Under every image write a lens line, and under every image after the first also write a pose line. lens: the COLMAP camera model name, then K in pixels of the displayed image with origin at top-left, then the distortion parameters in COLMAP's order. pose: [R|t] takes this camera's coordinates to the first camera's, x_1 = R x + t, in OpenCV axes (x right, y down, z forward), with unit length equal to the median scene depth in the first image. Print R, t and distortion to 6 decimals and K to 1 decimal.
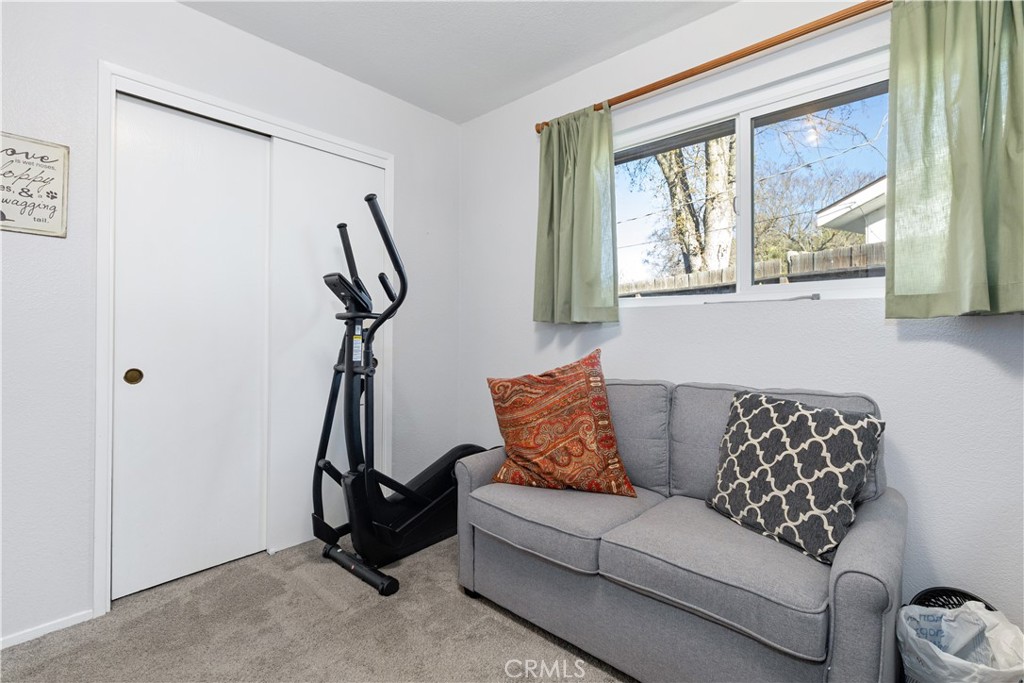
lens RADIAL K [[463.5, 0, 515.3], [0, 463.5, 320.8], [0, 0, 1]] dist [0.002242, 0.000051]
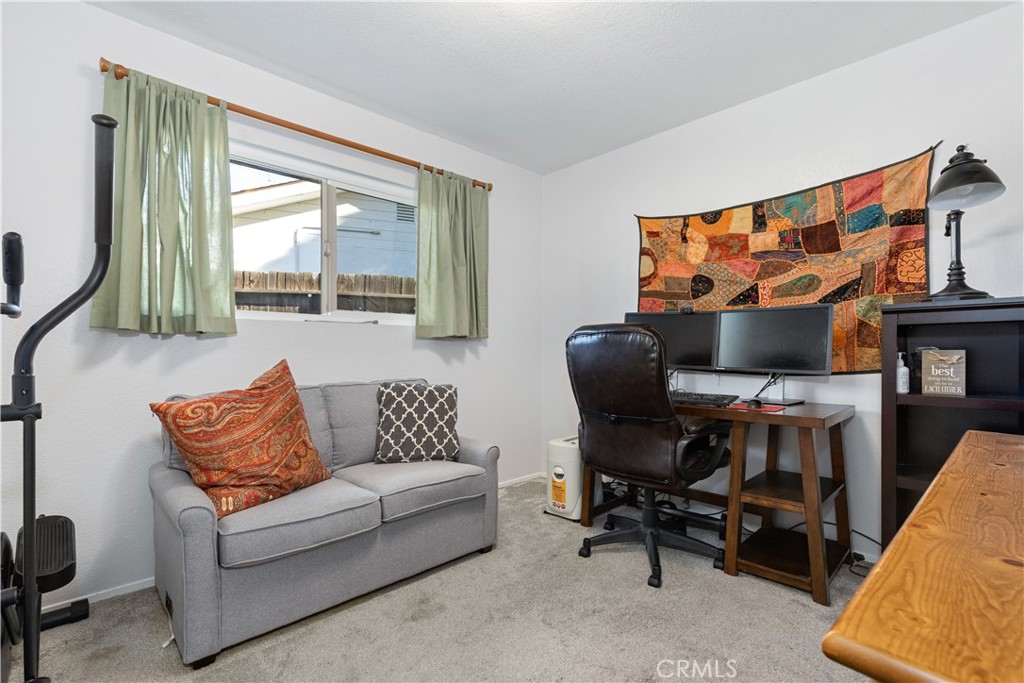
lens RADIAL K [[458.4, 0, 496.7], [0, 458.4, 342.8], [0, 0, 1]] dist [0.000966, -0.000417]
pose [[0.099523, 0.006676, 0.995013, -0.875556], [-0.026206, 0.999648, -0.004086, 0.014848], [-0.994690, -0.025669, 0.099662, 0.431792]]
